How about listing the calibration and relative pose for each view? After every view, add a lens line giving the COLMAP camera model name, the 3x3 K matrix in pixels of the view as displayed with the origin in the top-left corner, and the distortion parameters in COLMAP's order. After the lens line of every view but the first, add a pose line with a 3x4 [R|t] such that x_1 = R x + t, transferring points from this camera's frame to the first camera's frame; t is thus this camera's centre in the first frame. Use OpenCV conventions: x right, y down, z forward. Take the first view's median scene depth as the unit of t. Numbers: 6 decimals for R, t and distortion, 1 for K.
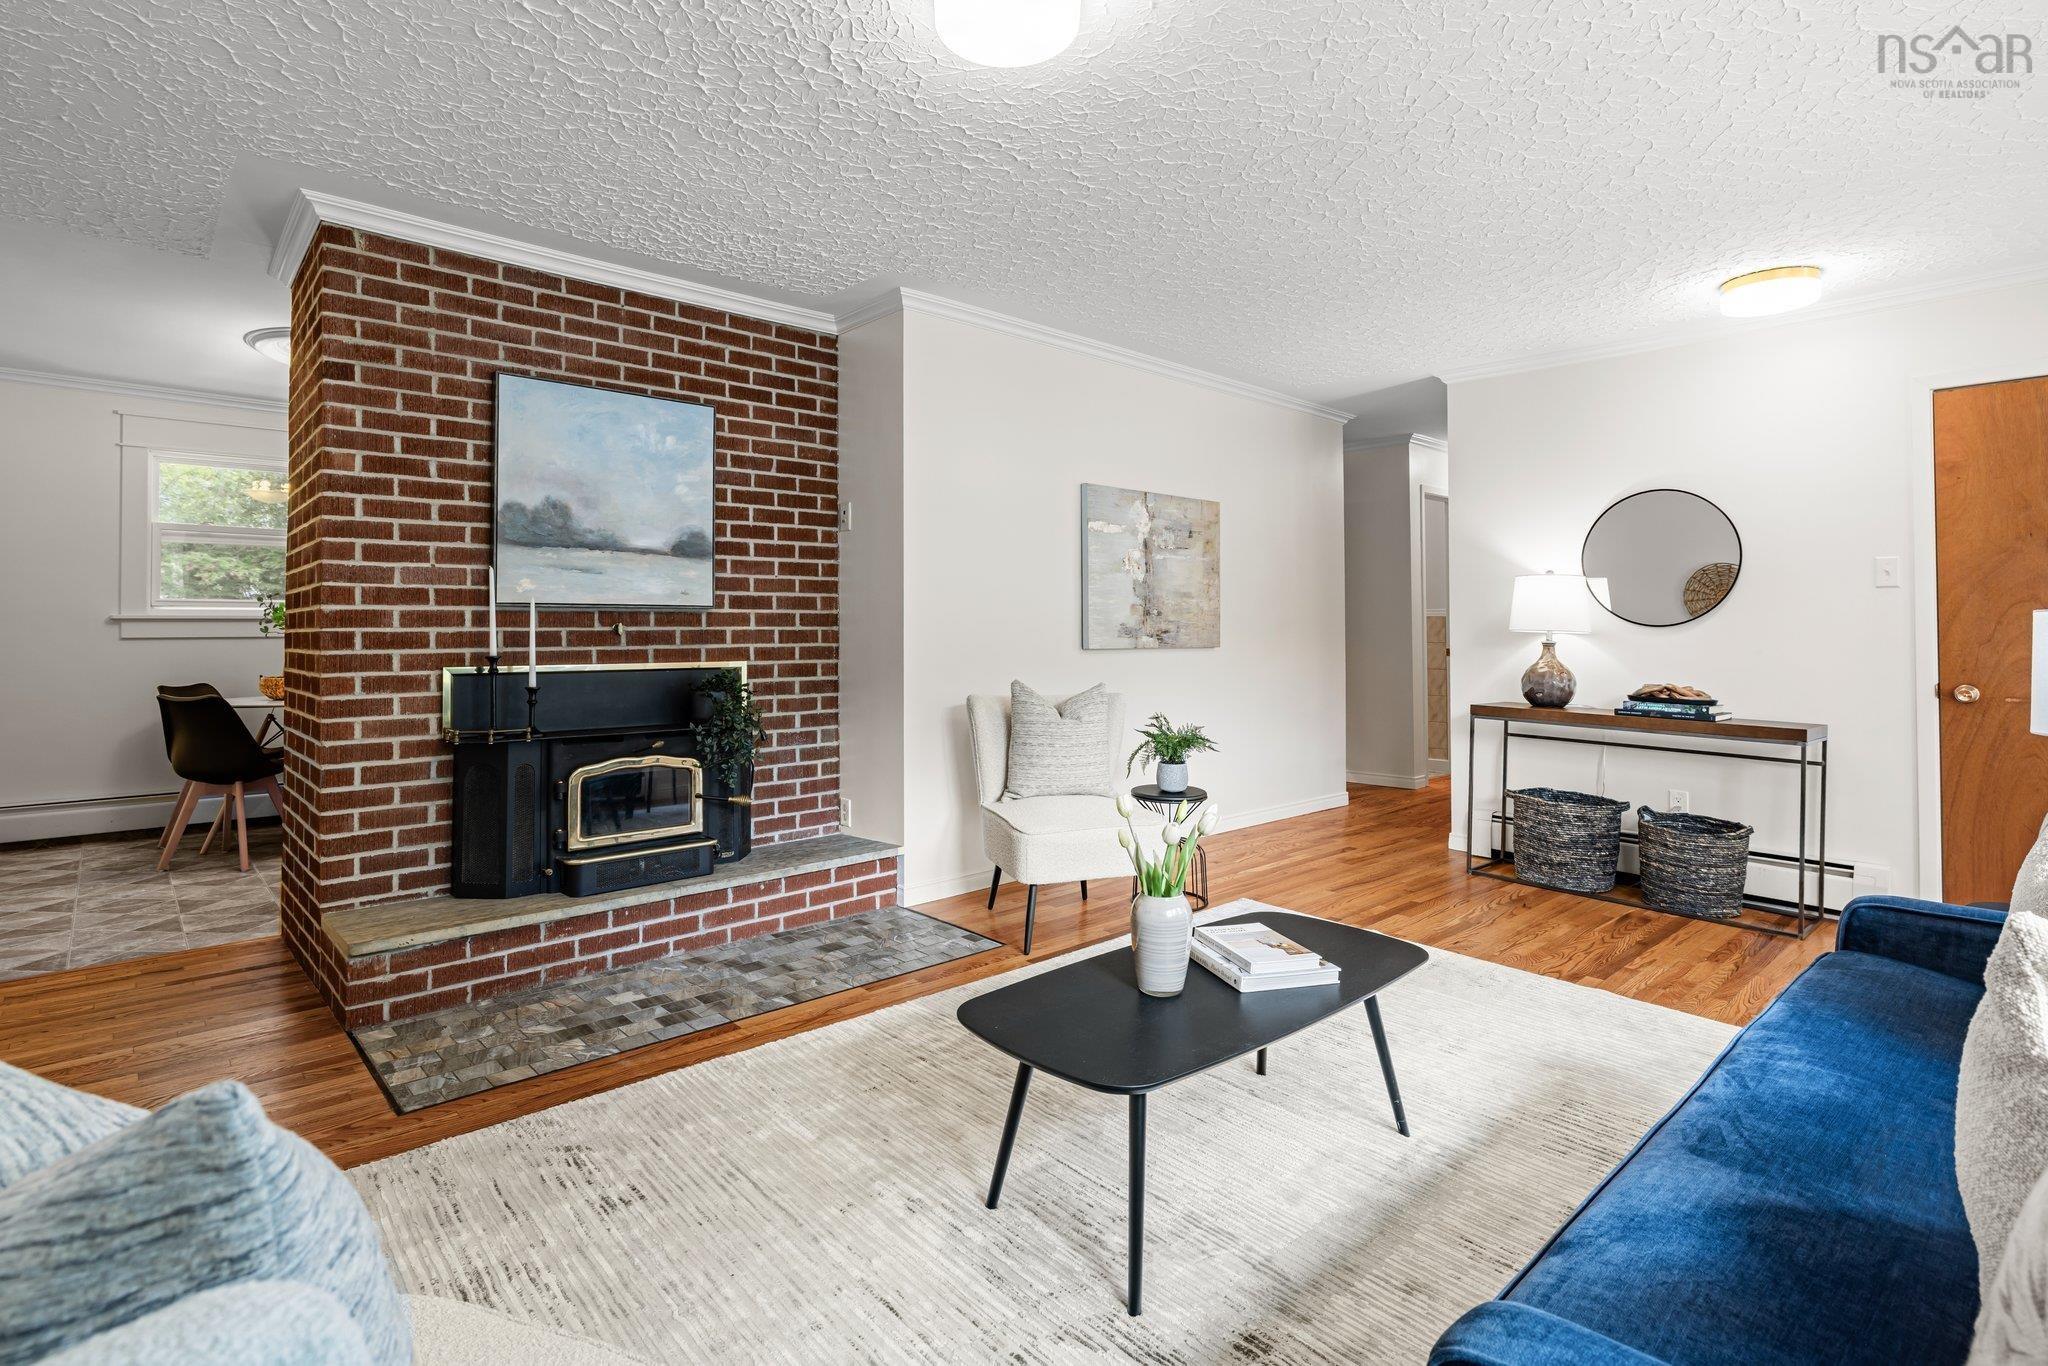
lens RADIAL K [[998.7, 0, 1020.9], [0, 998.7, 619.4], [0, 0, 1]] dist [0.000096, -0.000010]
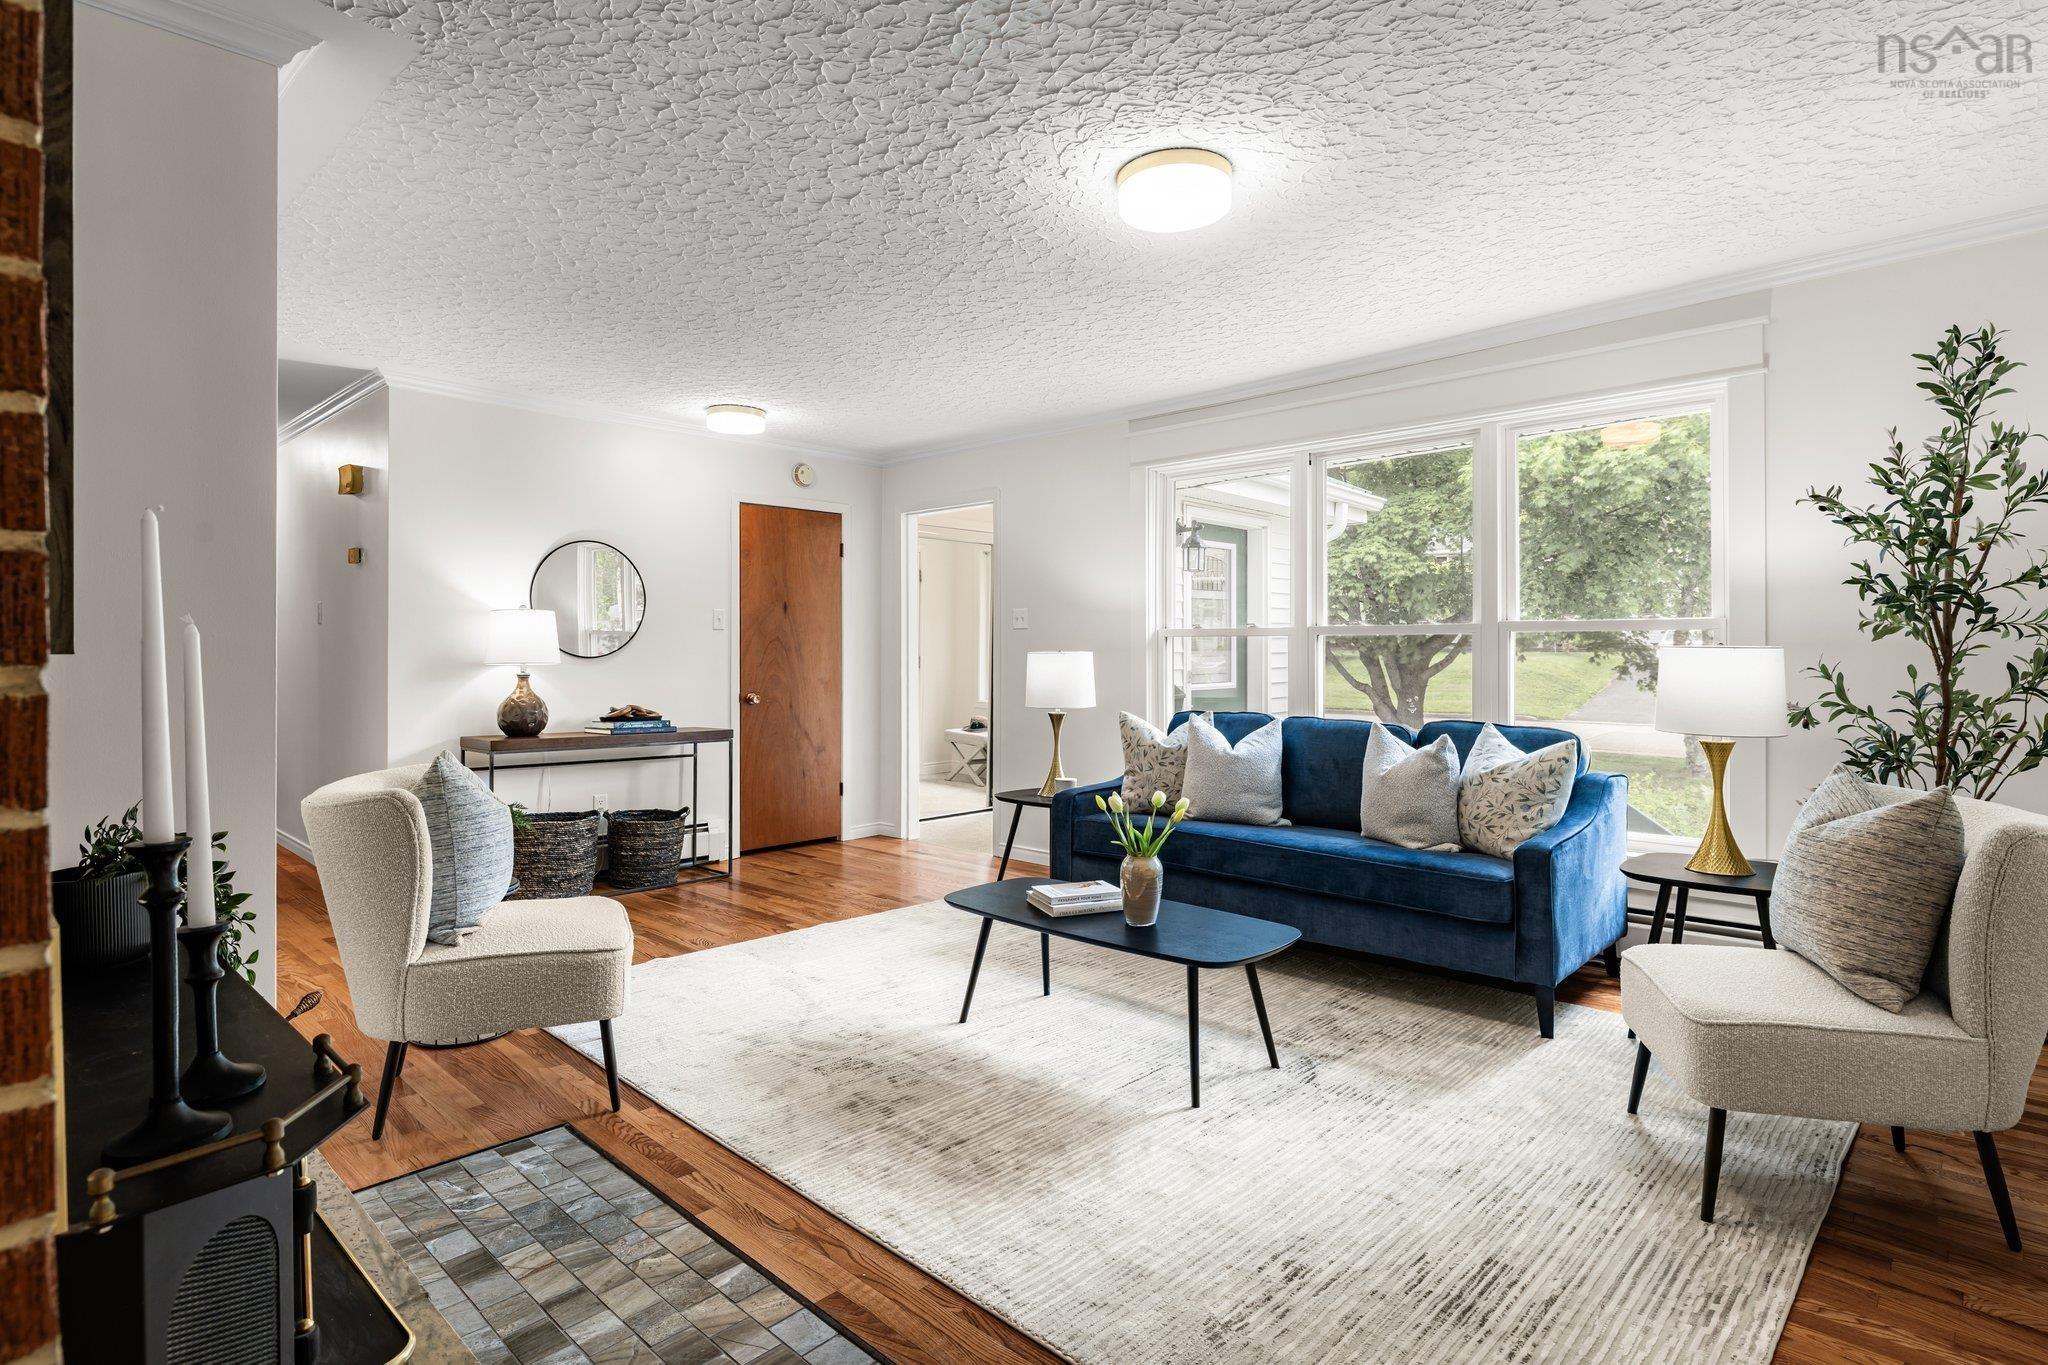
lens RADIAL K [[1039.7, 0, 1018.1], [0, 1039.7, 650.2], [0, 0, 1]] dist [-0.002169, -0.000172]
pose [[-0.070942, -0.004576, 0.997470, -0.817671], [-0.008554, 0.999955, 0.003980, -0.014462], [-0.997444, -0.008250, -0.070978, 0.786900]]
